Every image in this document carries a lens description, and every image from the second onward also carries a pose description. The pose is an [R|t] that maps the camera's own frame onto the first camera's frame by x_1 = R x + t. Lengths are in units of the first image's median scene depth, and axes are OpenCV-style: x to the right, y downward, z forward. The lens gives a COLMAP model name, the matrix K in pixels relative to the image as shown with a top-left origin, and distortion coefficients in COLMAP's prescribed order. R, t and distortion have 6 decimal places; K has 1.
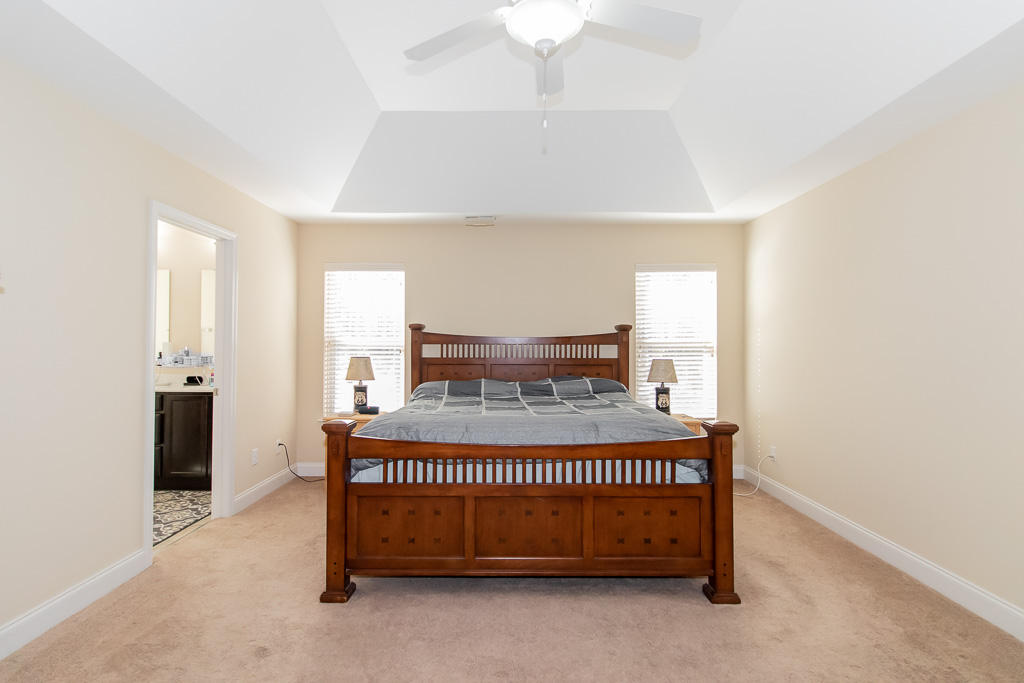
lens RADIAL K [[493.9, 0, 499.8], [0, 493.9, 342.6], [0, 0, 1]] dist [-0.001108, 0.000227]
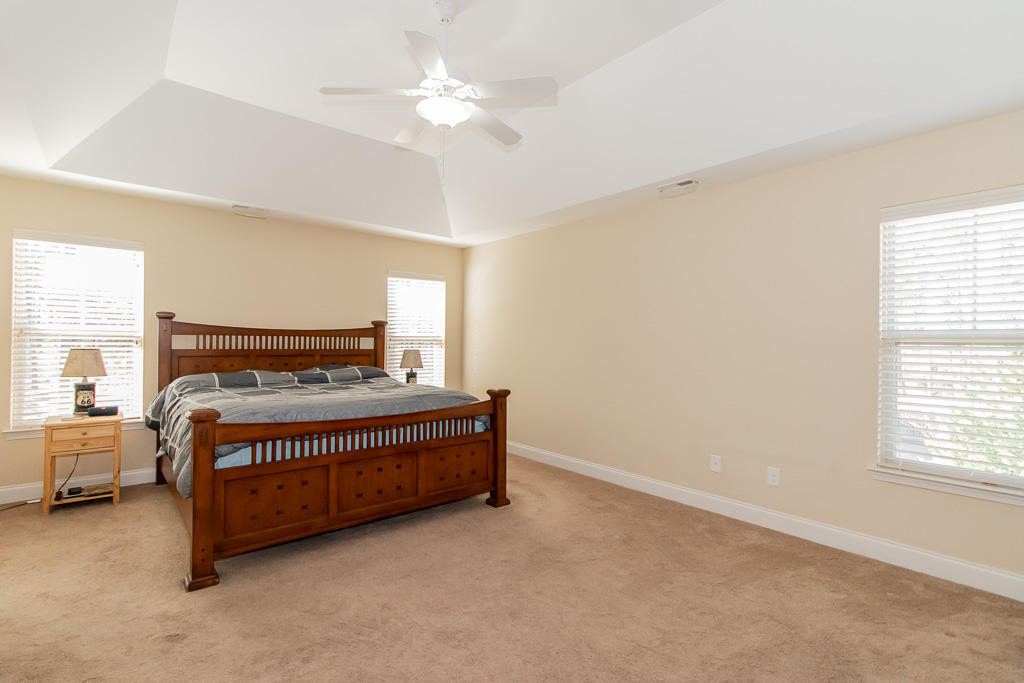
lens RADIAL K [[493.9, 0, 499.8], [0, 493.9, 342.6], [0, 0, 1]] dist [-0.001108, 0.000227]
pose [[0.764413, 0.005028, 0.644708, -0.323913], [-0.013092, 0.999884, 0.007725, 0.003610], [-0.644594, -0.014346, 0.764390, -0.098666]]
